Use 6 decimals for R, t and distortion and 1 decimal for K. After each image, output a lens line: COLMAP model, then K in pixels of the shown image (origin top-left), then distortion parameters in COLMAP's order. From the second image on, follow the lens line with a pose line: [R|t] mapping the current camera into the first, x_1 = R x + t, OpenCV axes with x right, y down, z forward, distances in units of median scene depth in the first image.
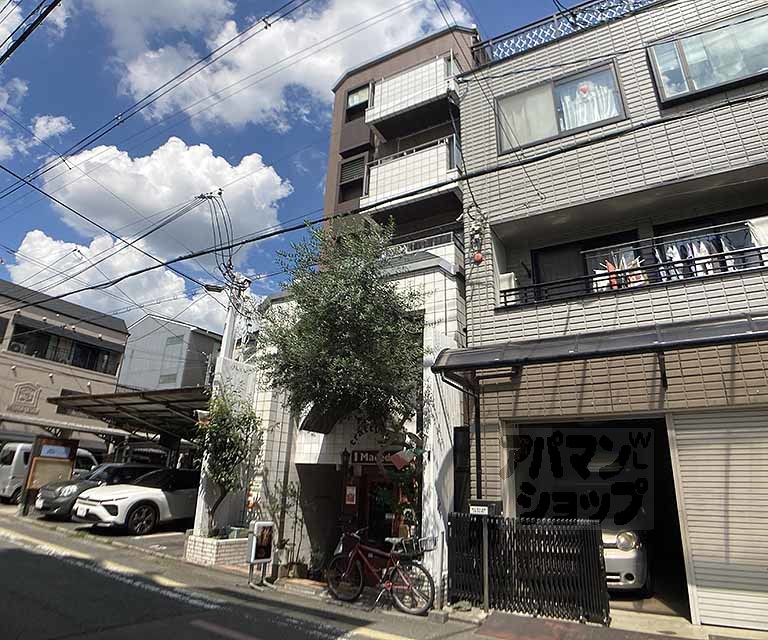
lens RADIAL K [[485.0, 0, 350.8], [0, 485.0, 319.6], [0, 0, 1]] dist [-0.083427, 0.002459]
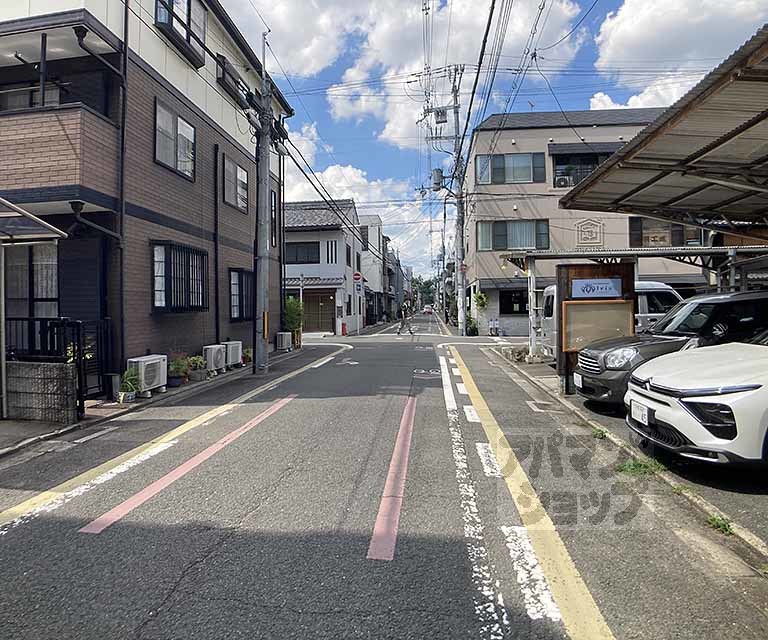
lens RADIAL K [[485.0, 0, 350.8], [0, 485.0, 319.6], [0, 0, 1]] dist [-0.083427, 0.002459]
pose [[0.420913, -0.042572, -0.906101, -0.269302], [0.327556, 0.938632, 0.108060, 0.181074], [0.845896, -0.342282, 0.409027, 0.565839]]
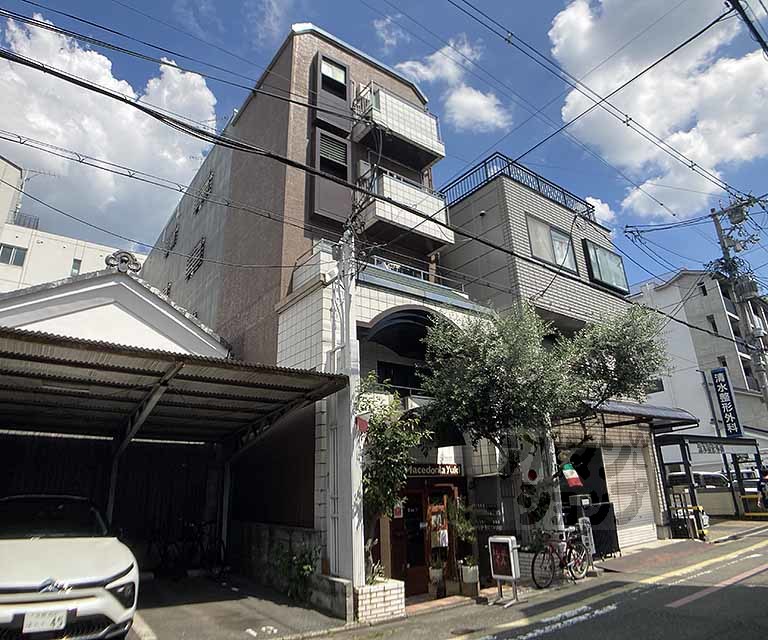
lens RADIAL K [[485.0, 0, 350.8], [0, 485.0, 319.6], [0, 0, 1]] dist [-0.083427, 0.002459]
pose [[0.384462, 0.250081, 0.888622, -0.784317], [-0.274579, 0.950019, -0.148564, 0.134041], [-0.881360, -0.186880, 0.433913, 0.574538]]
